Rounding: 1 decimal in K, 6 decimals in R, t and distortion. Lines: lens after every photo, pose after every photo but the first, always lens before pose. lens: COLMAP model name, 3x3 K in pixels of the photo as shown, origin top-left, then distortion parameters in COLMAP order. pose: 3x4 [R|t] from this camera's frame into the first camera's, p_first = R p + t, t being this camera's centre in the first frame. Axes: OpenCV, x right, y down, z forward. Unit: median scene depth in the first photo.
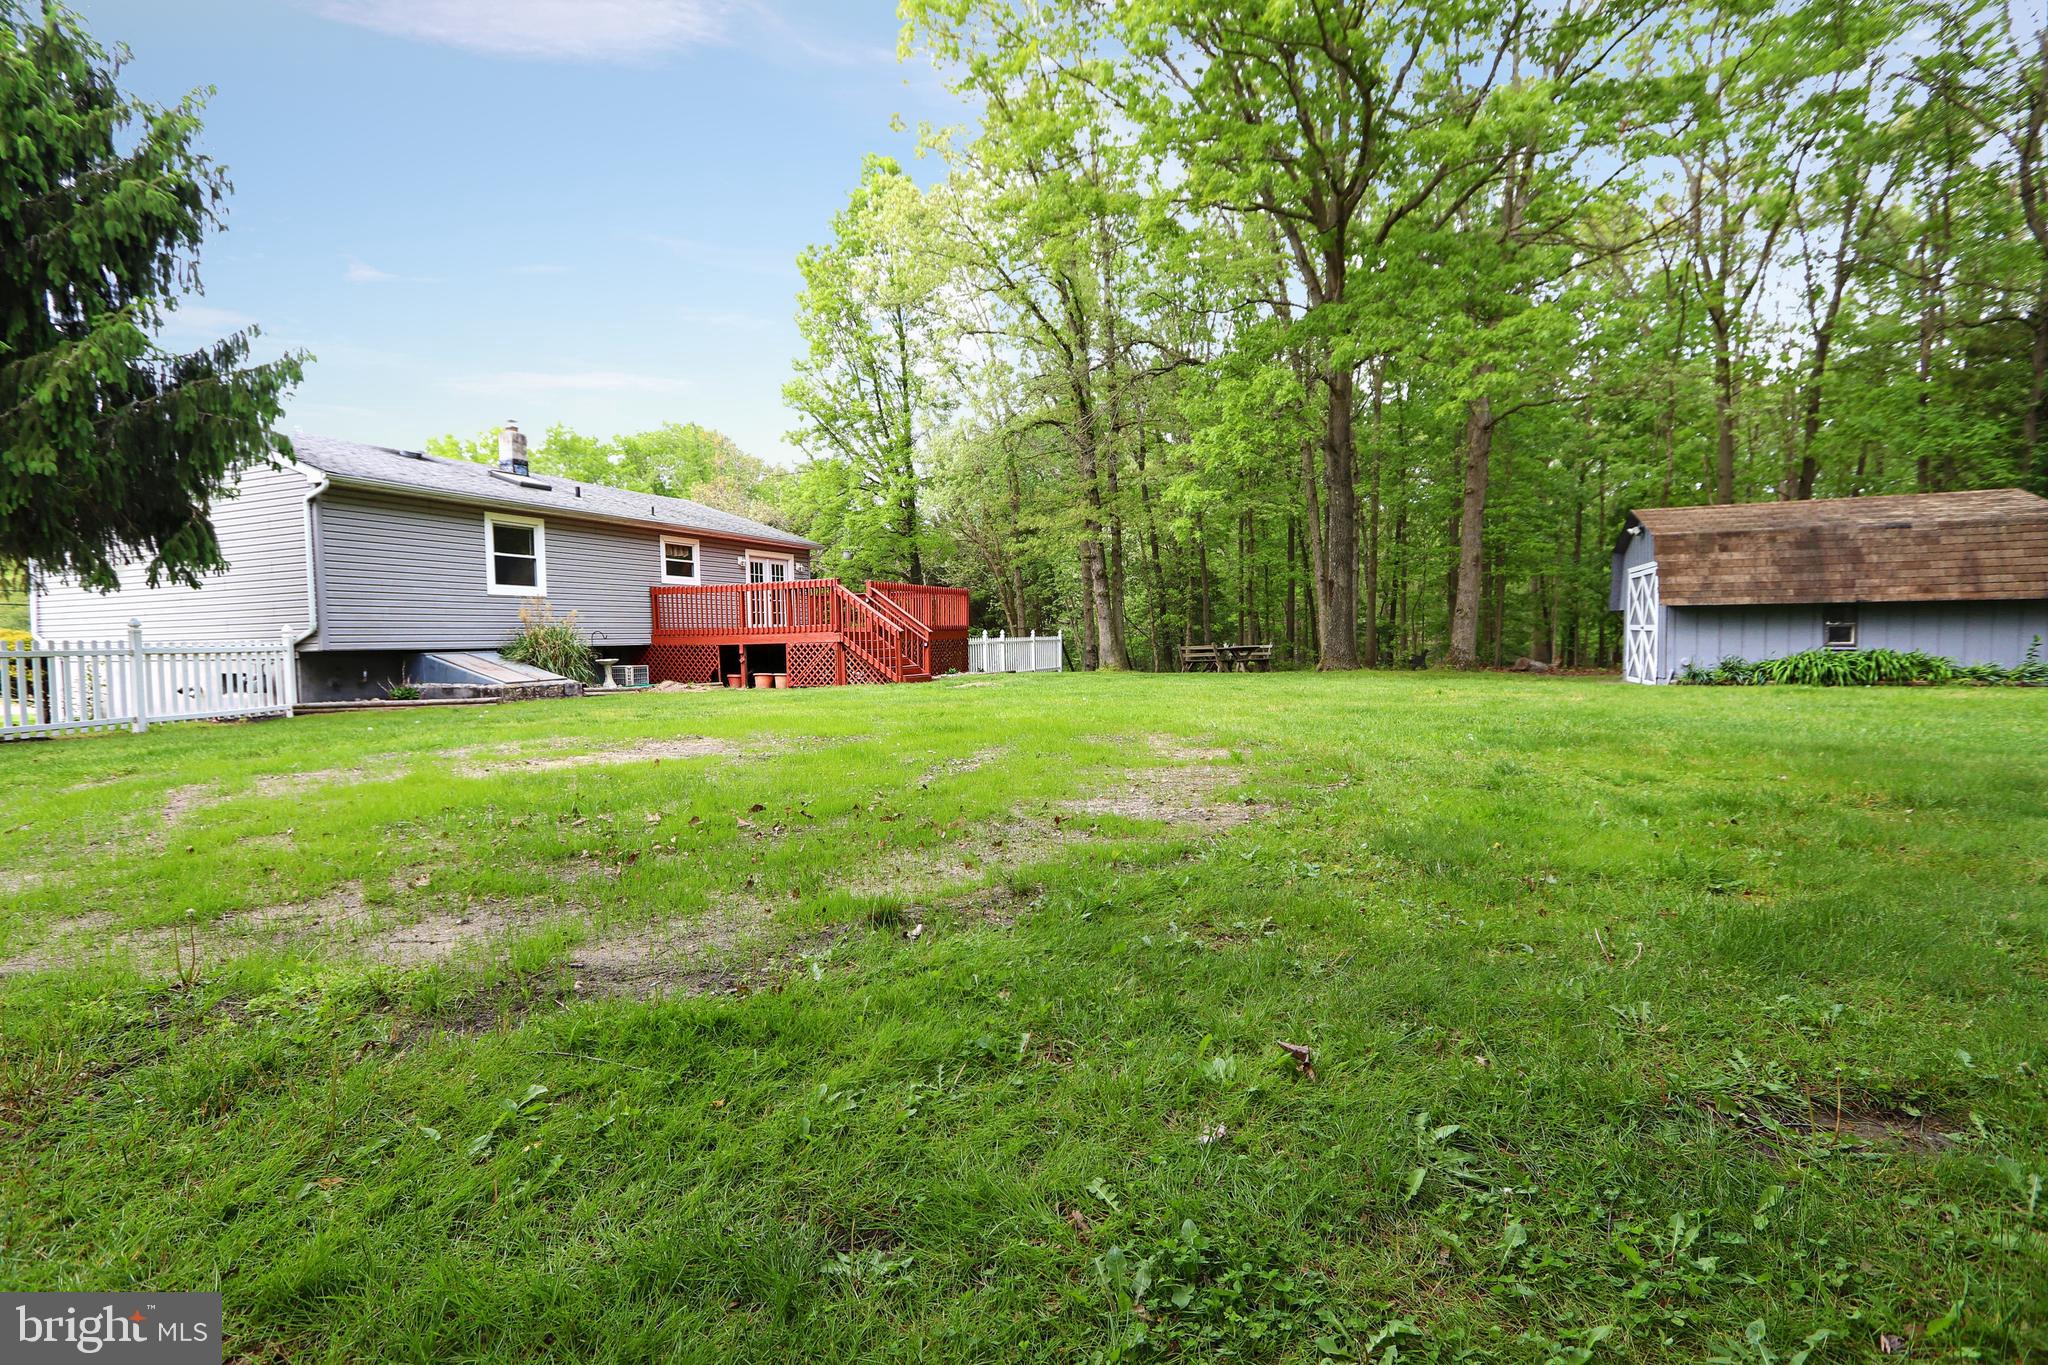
lens RADIAL K [[947.9, 0, 1016.6], [0, 947.9, 685.3], [0, 0, 1]] dist [-0.014562, 0.000012]
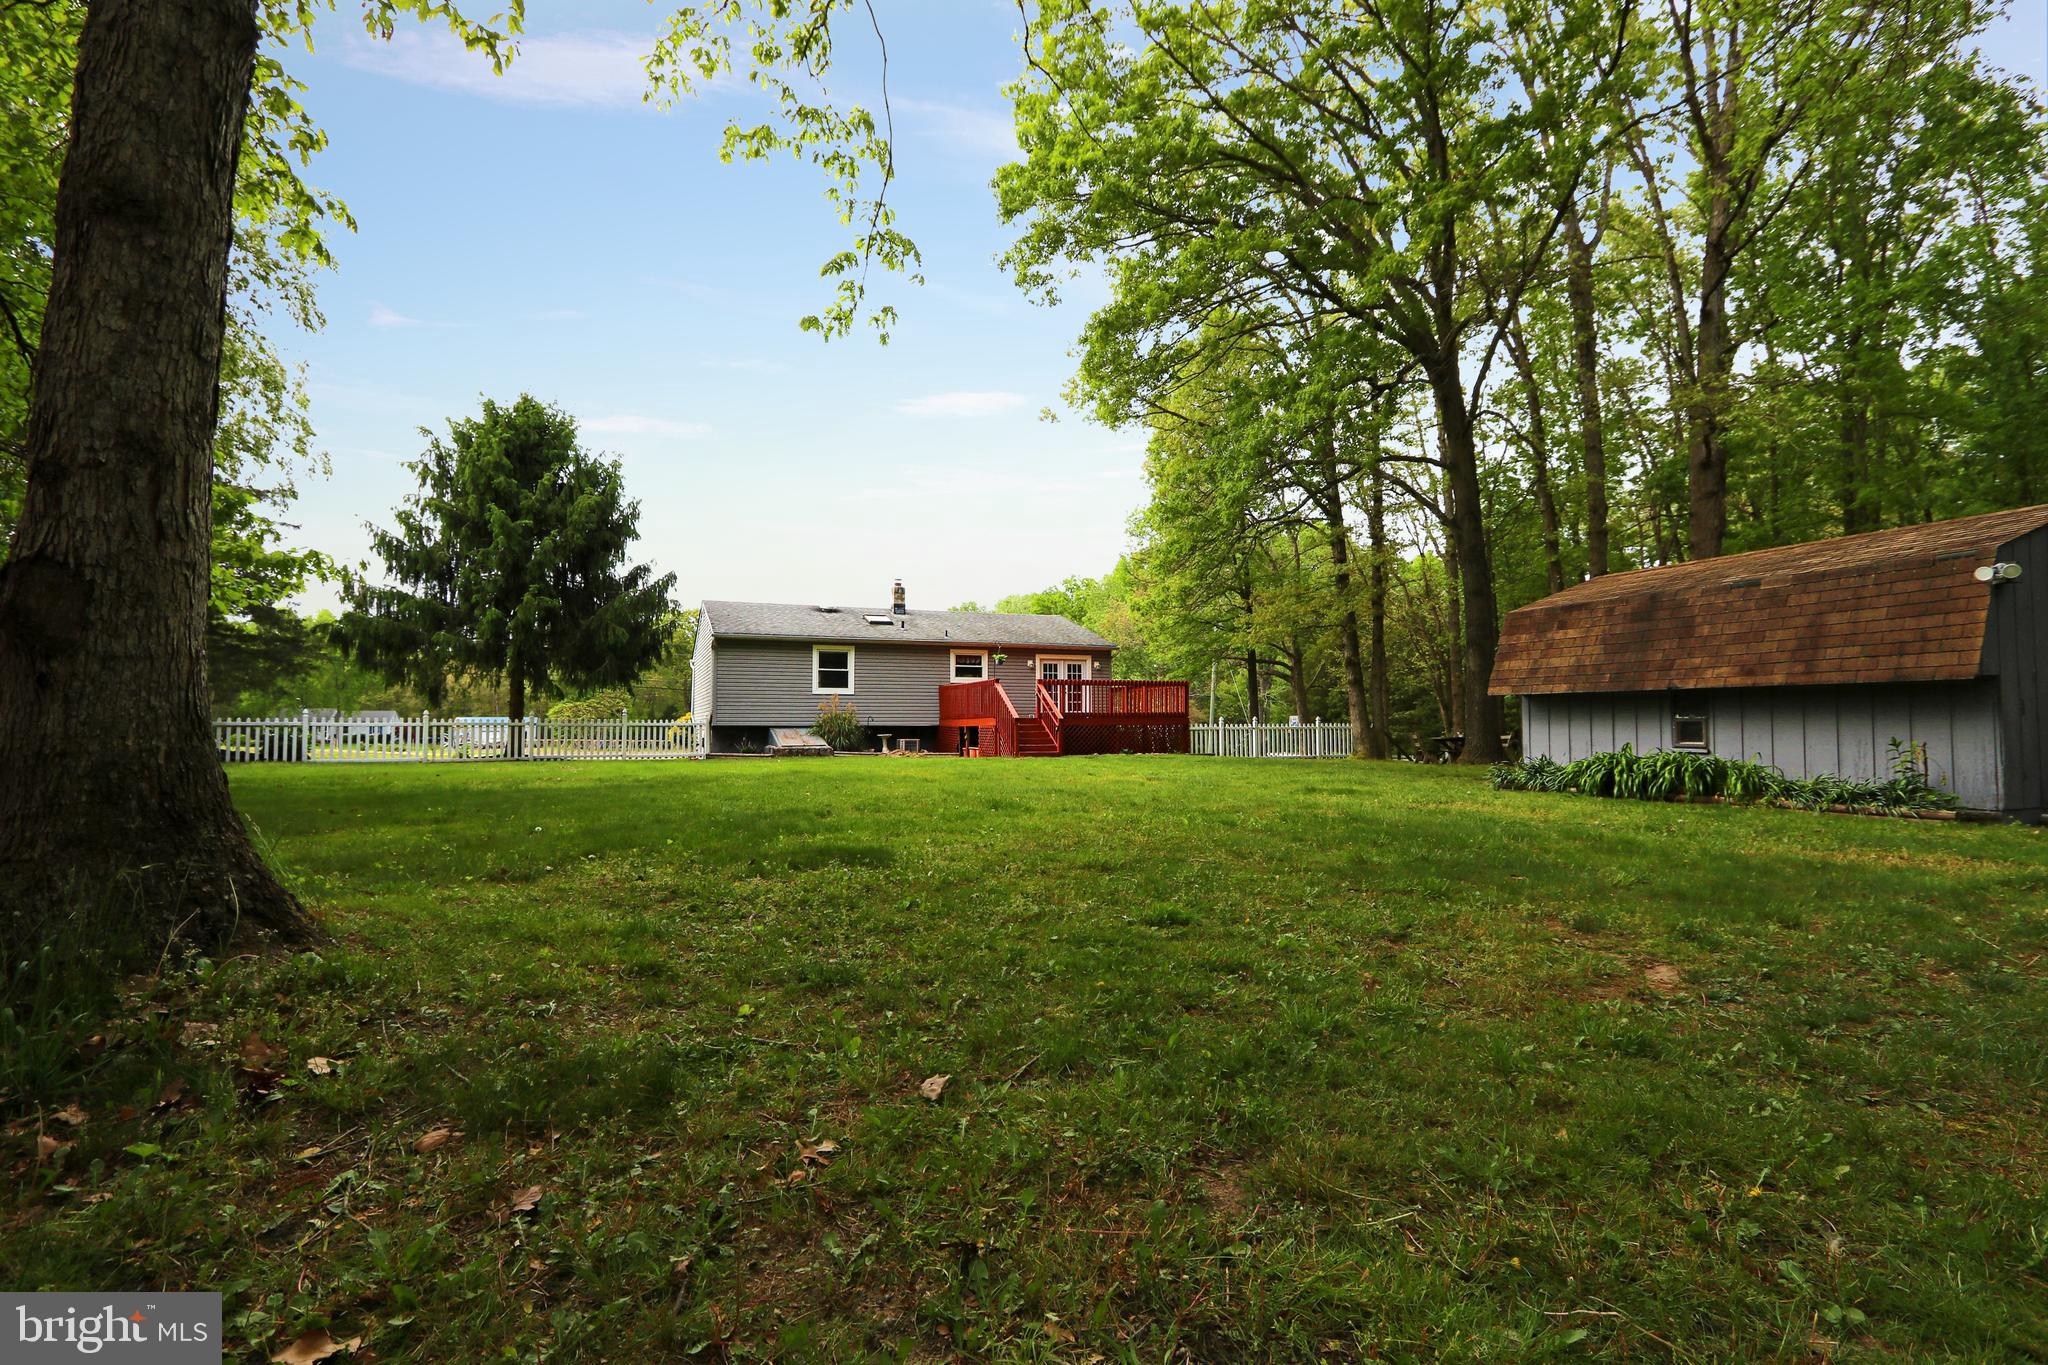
lens RADIAL K [[947.9, 0, 1022.2], [0, 947.9, 684.6], [0, 0, 1]] dist [-0.014562, 0.000012]
pose [[0.704811, -0.016864, -0.709195, 0.973468], [-0.044095, 0.996743, -0.067523, -0.016426], [0.708024, 0.078863, 0.701771, 0.083997]]
